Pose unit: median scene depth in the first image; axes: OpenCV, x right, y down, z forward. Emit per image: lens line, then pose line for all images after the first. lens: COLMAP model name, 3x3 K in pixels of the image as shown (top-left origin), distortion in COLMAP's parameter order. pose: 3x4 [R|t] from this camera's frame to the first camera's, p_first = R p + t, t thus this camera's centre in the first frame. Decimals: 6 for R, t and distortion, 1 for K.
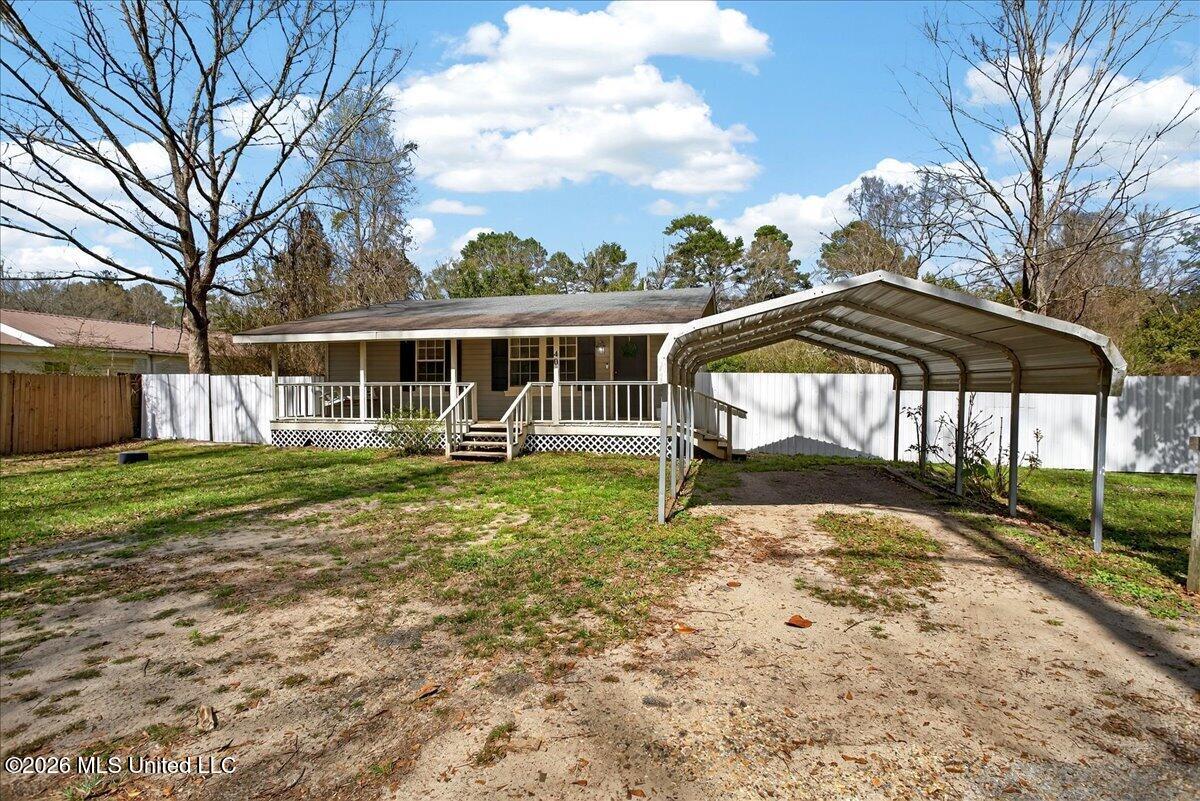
lens RADIAL K [[574.3, 0, 616.9], [0, 574.3, 400.1], [0, 0, 1]] dist [-0.008452, 0.002162]
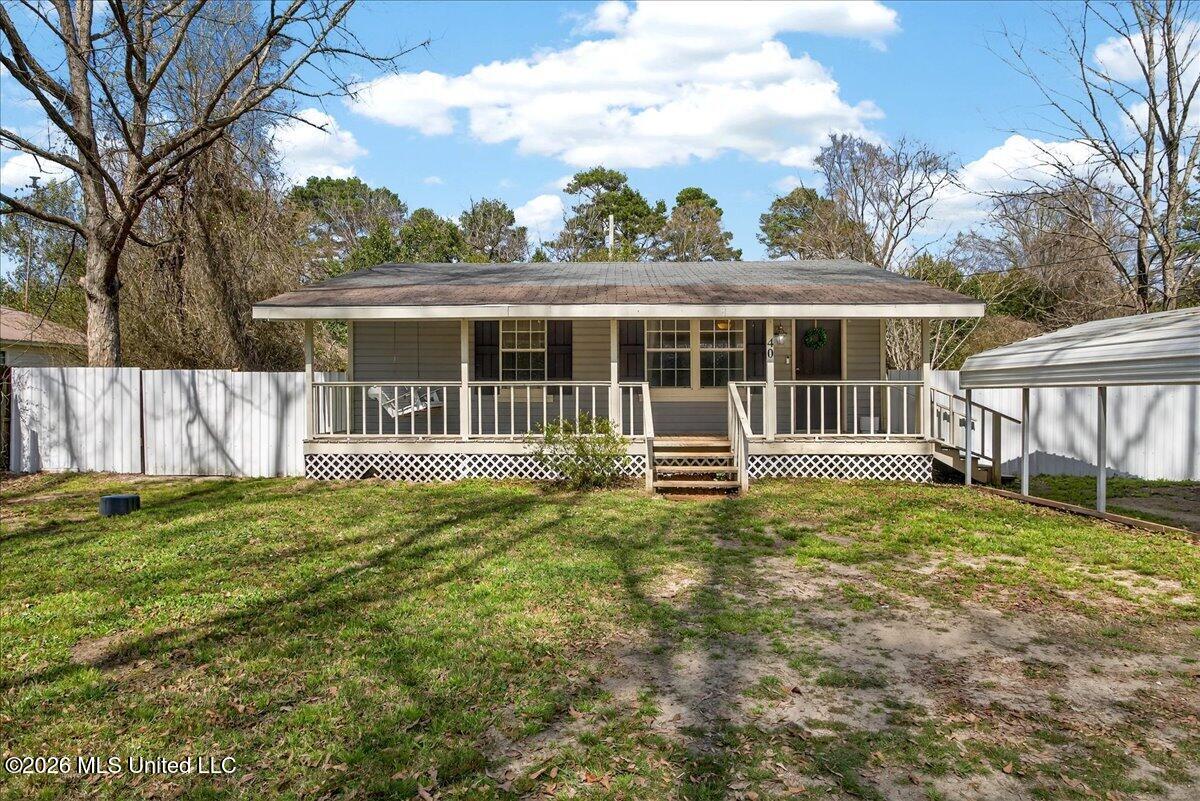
lens RADIAL K [[741.2, 0, 607.1], [0, 741.2, 403.0], [0, 0, 1]] dist [-0.000747, -0.009398]
pose [[0.980255, -0.002720, 0.197720, -0.399367], [0.003940, 0.999976, -0.005781, 0.000099], [-0.197700, 0.006446, 0.980241, 0.106649]]
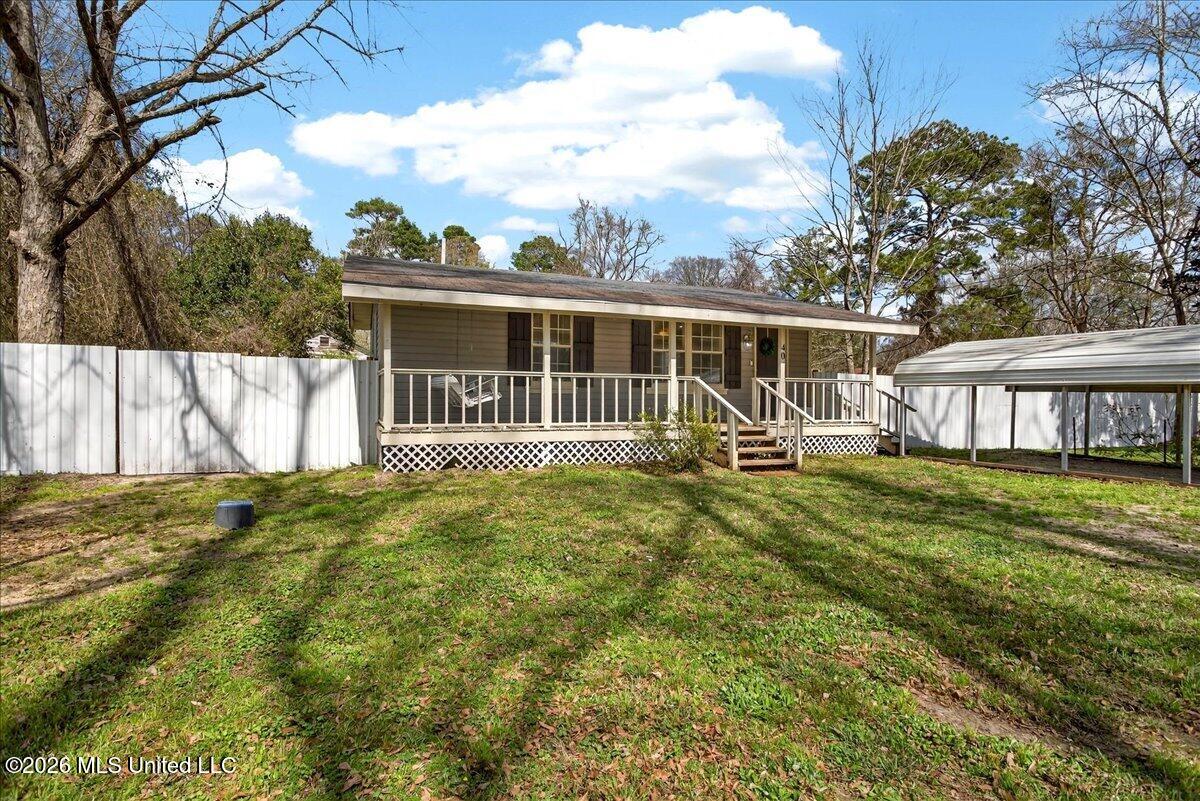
lens RADIAL K [[574.3, 0, 588.4], [0, 574.3, 398.2], [0, 0, 1]] dist [-0.008452, 0.002162]
pose [[0.829064, 0.005065, 0.559131, -0.699787], [-0.001258, 0.999973, -0.007192, 0.005266], [-0.559152, 0.005259, 0.829048, 0.347149]]
